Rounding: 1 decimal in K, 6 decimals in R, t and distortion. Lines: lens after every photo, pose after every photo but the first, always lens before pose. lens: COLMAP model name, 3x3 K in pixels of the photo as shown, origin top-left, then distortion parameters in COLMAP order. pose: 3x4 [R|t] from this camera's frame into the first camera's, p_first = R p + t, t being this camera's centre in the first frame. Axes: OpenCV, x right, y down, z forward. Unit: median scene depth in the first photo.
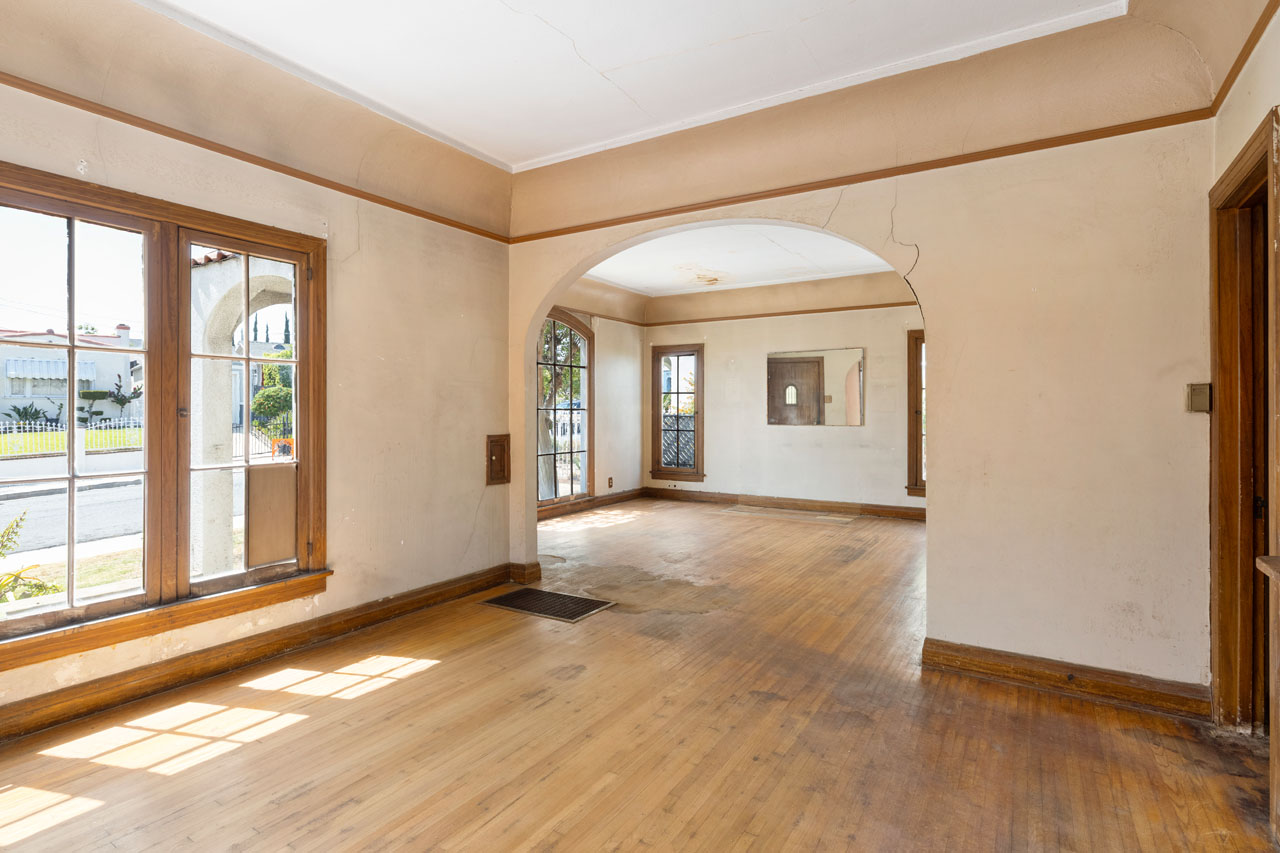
lens RADIAL K [[652.4, 0, 598.5], [0, 652.4, 406.6], [0, 0, 1]] dist [-0.004572, 0.002774]
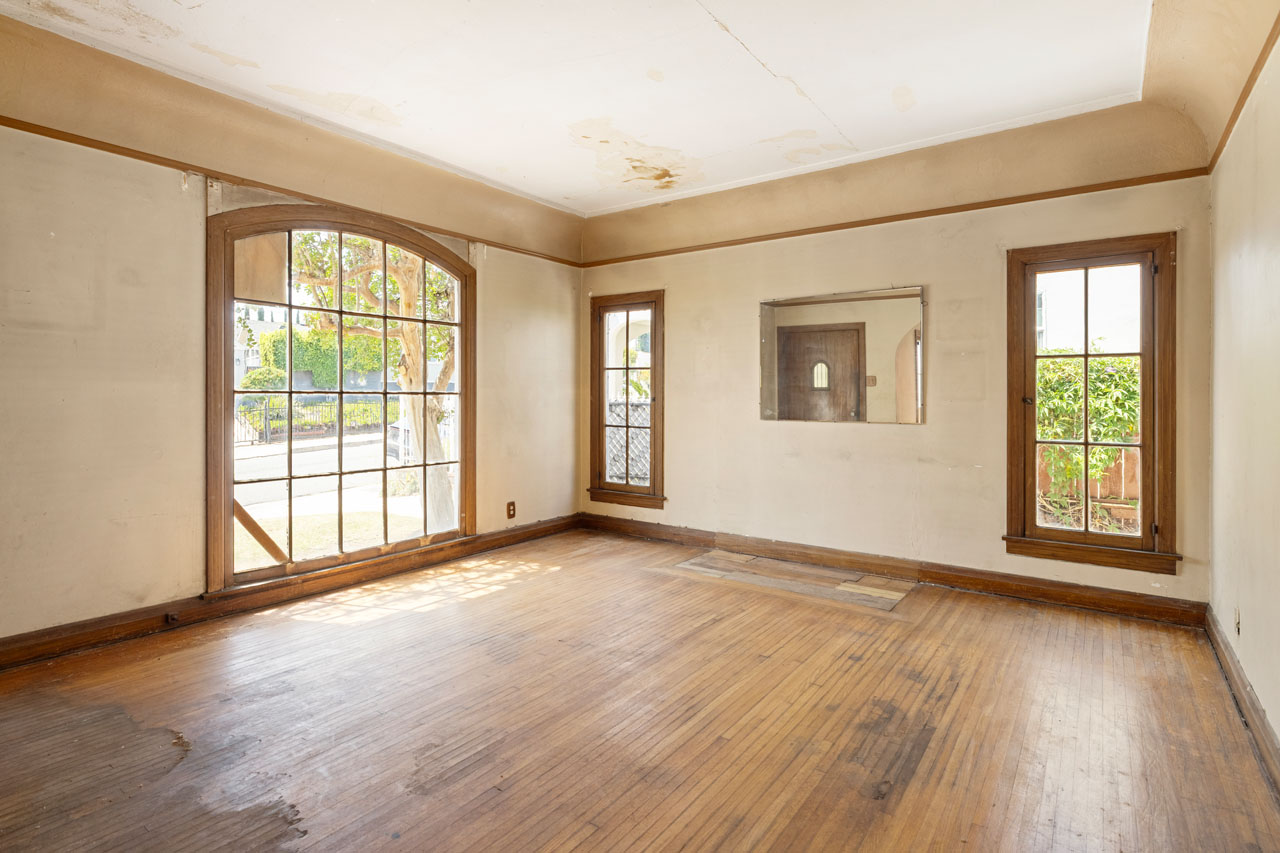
lens RADIAL K [[652.4, 0, 613.2], [0, 652.4, 390.7], [0, 0, 1]] dist [-0.004572, 0.002774]
pose [[0.998574, 0.002444, -0.053326, 0.375436], [-0.002495, 0.999997, -0.000874, 0.004359], [0.053323, 0.001006, 0.998577, 0.946505]]
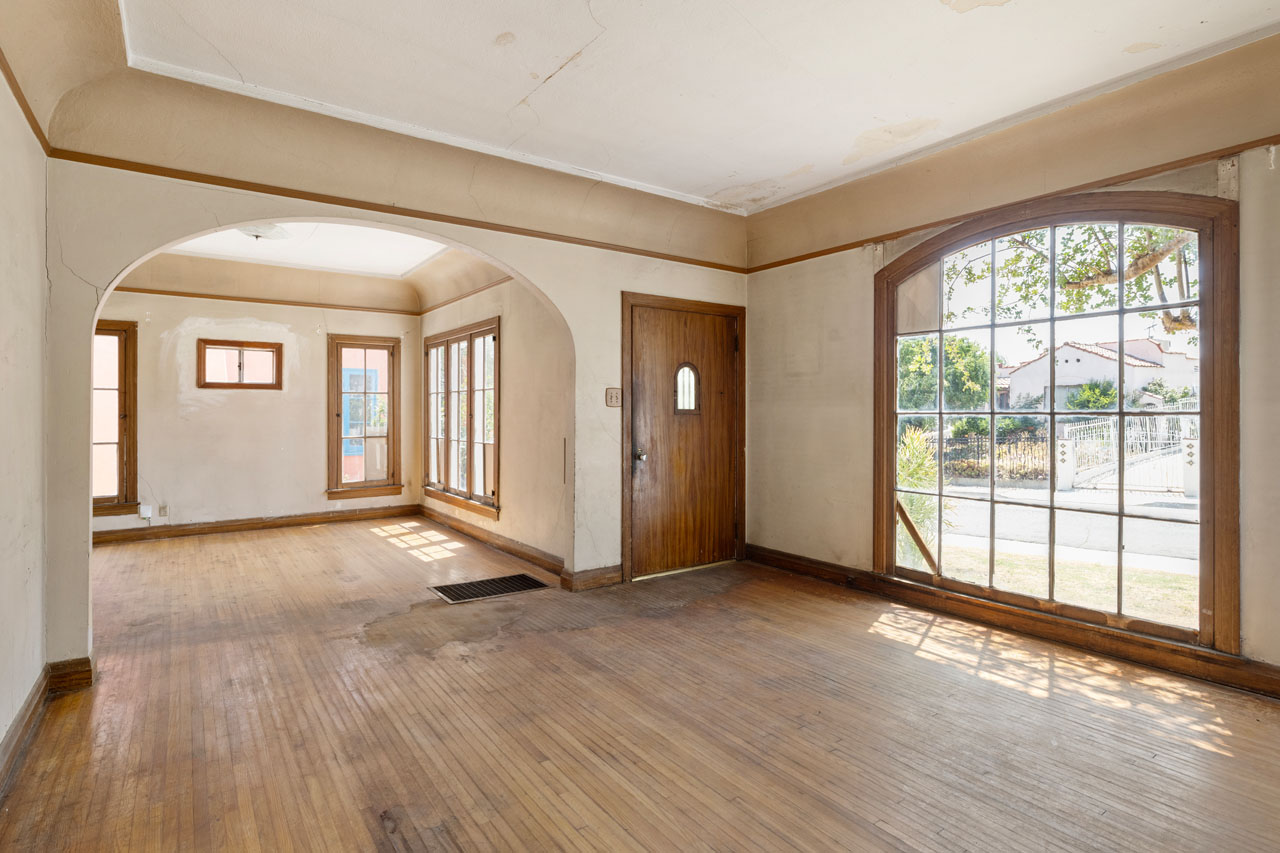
lens RADIAL K [[652.4, 0, 659.9], [0, 652.4, 411.8], [0, 0, 1]] dist [-0.004572, 0.002774]
pose [[-0.337858, -0.003836, -0.941189, 1.054278], [0.006218, 0.999961, -0.006308, 0.009503], [0.941177, -0.007984, -0.337820, 1.978825]]
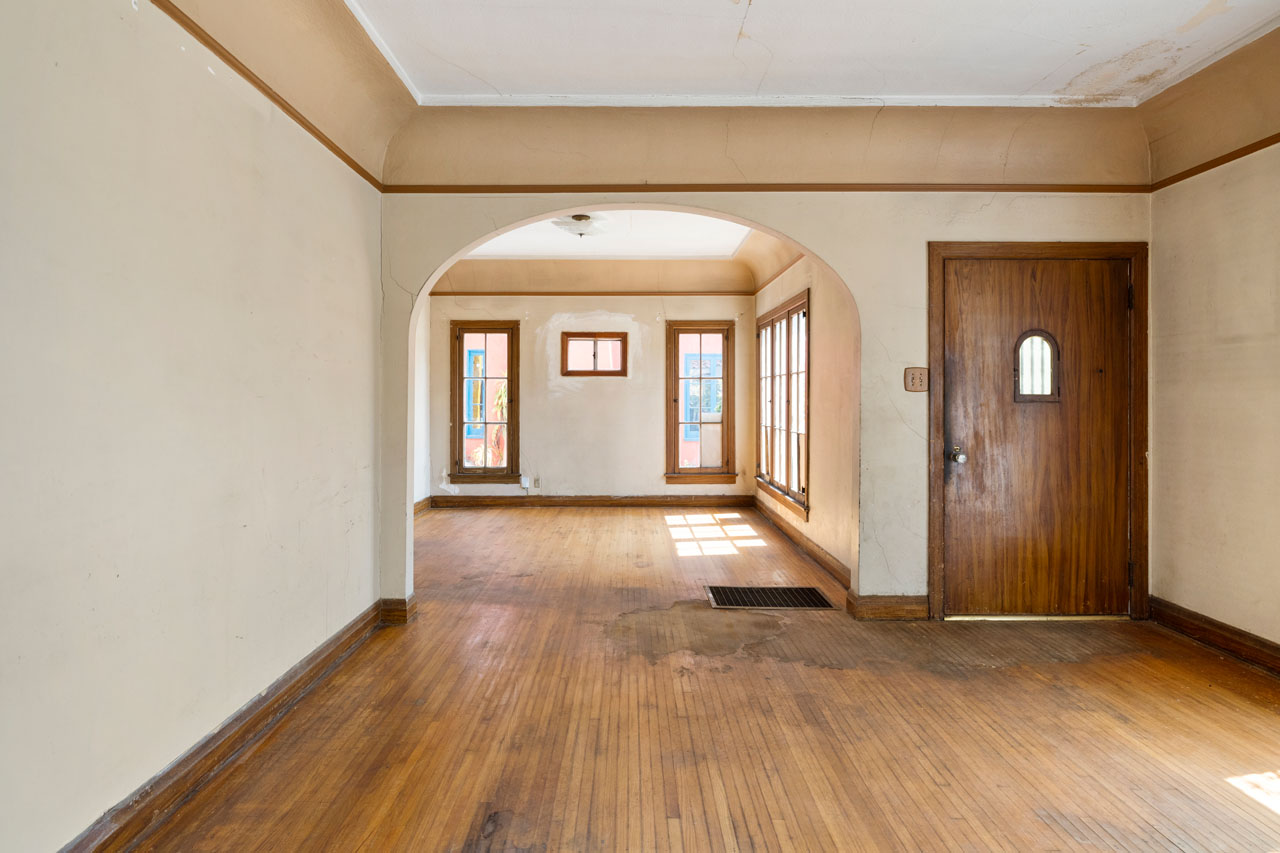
lens RADIAL K [[707.5, 0, 631.5], [0, 707.5, 393.0], [0, 0, 1]] dist [-0.001130, 0.002521]
pose [[-0.828905, -0.008640, -0.559323, 0.831255], [-0.000665, 0.999895, -0.014461, 0.009348], [0.559389, -0.011615, -0.828824, 2.123947]]
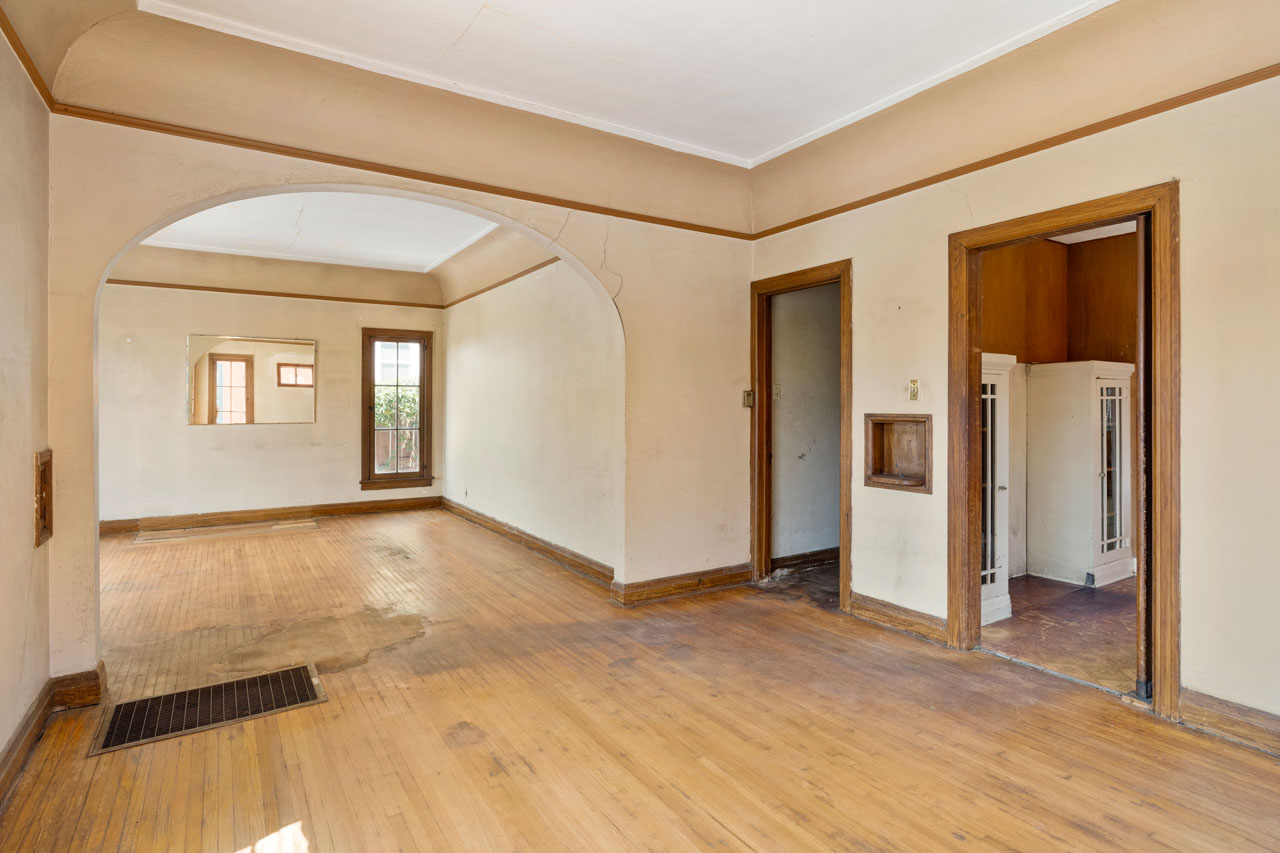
lens RADIAL K [[652.4, 0, 642.5], [0, 652.4, 400.4], [0, 0, 1]] dist [-0.004572, 0.002774]
pose [[0.399097, 0.007707, 0.916876, -0.606560], [-0.004627, 0.999969, -0.006392, 0.002422], [-0.916897, -0.001691, 0.399120, 0.423276]]
